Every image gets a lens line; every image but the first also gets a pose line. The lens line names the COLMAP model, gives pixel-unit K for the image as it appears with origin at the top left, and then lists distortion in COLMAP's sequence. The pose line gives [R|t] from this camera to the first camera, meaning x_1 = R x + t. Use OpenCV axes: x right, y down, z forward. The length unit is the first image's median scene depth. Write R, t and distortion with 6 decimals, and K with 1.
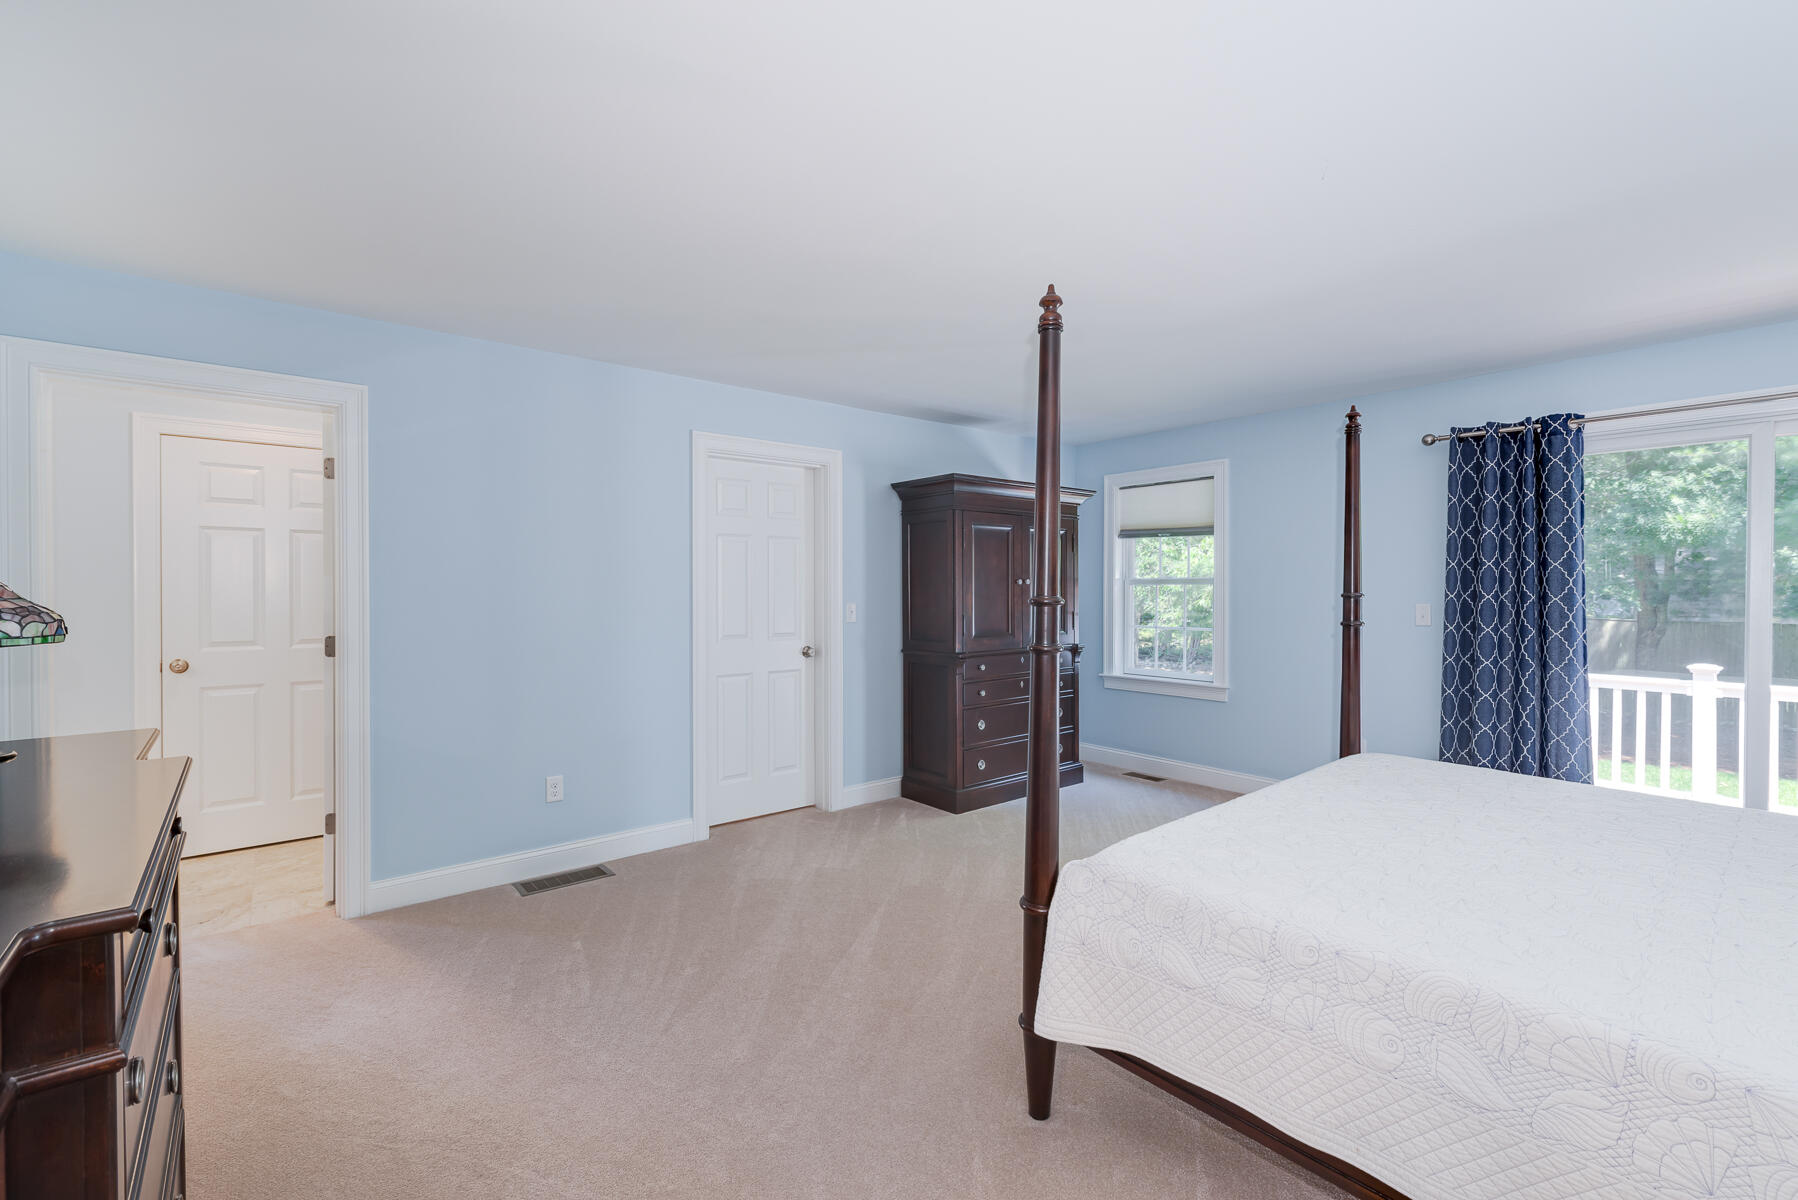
lens RADIAL K [[772.6, 0, 884.2], [0, 772.6, 603.1], [0, 0, 1]] dist [-0.000705, -0.000108]
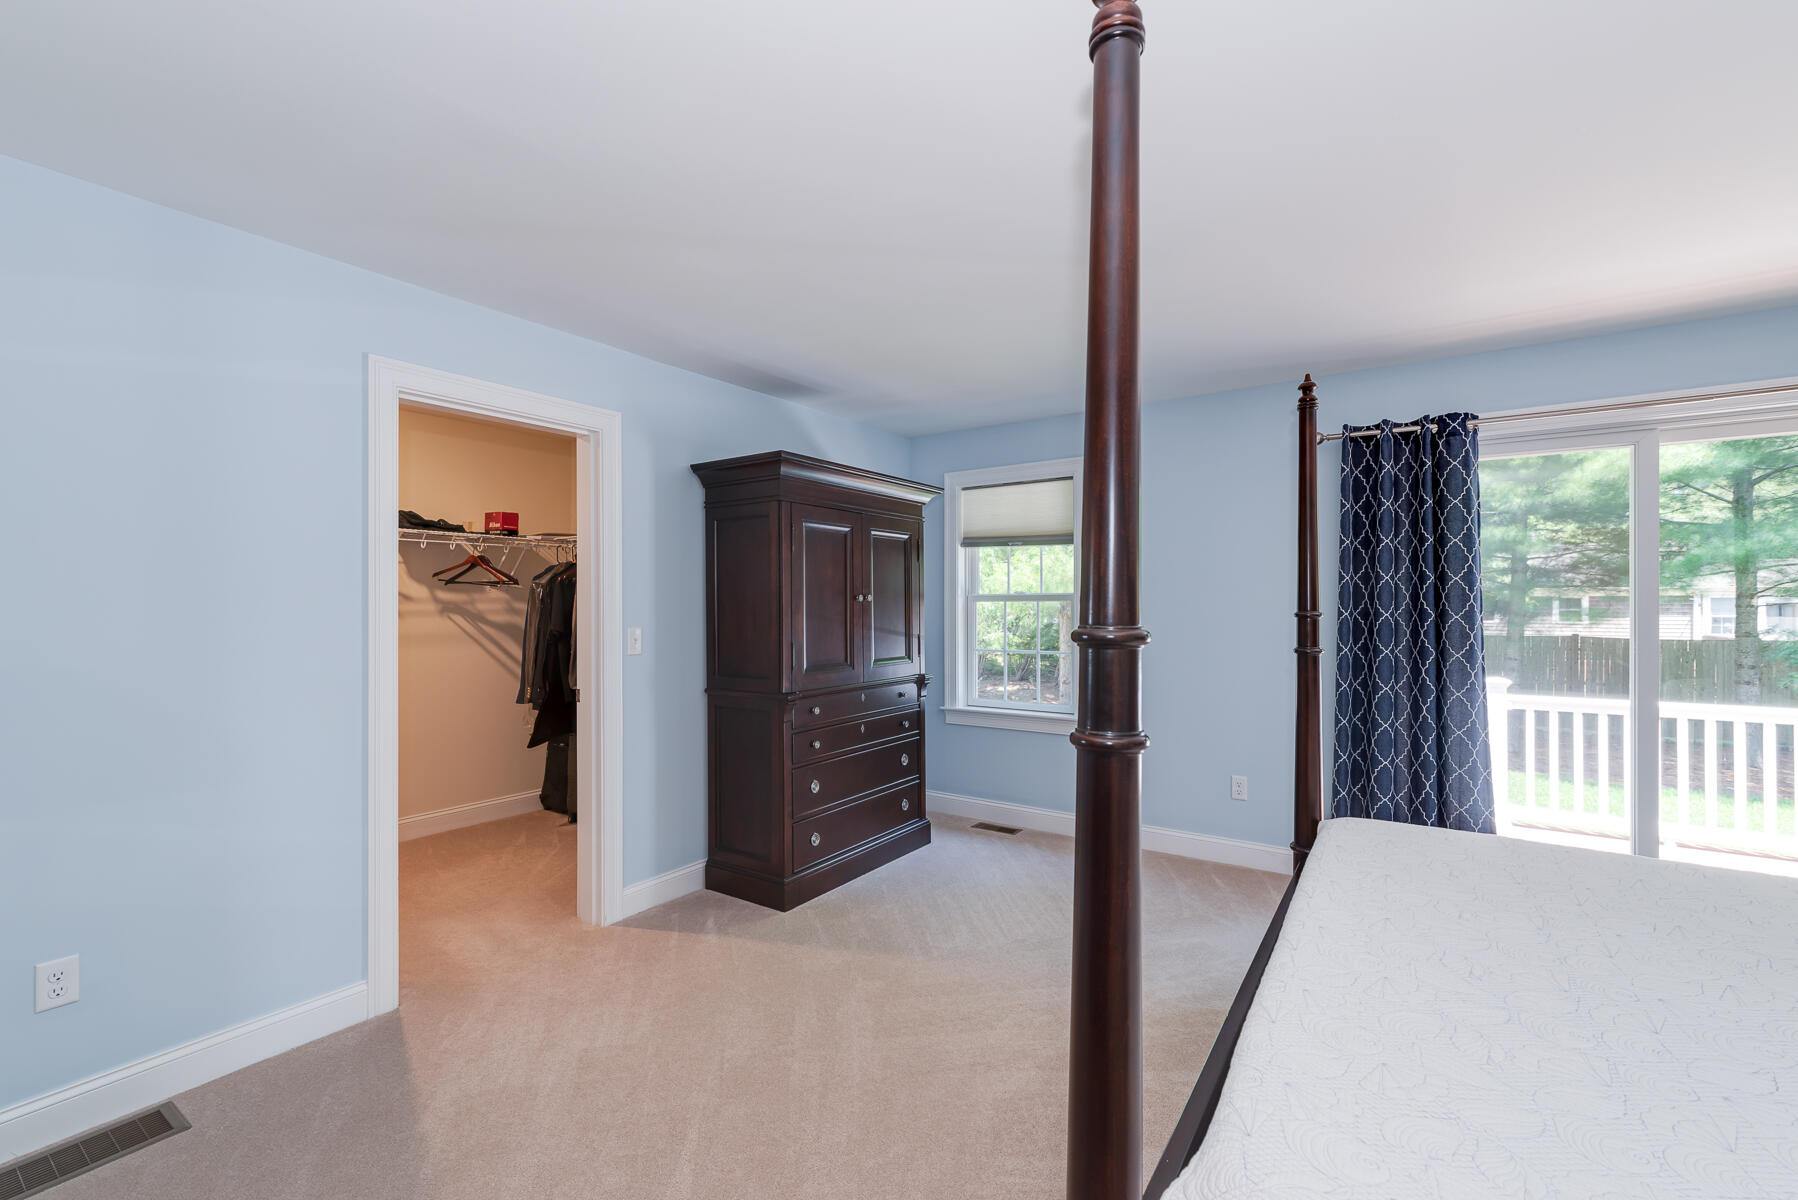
lens RADIAL K [[772.6, 0, 884.2], [0, 772.6, 603.1], [0, 0, 1]] dist [-0.000705, -0.000108]
pose [[0.960440, -0.001059, 0.278486, -0.020131], [0.007181, 0.999754, -0.020962, -0.005898], [-0.278395, 0.022133, 0.960211, 0.256027]]
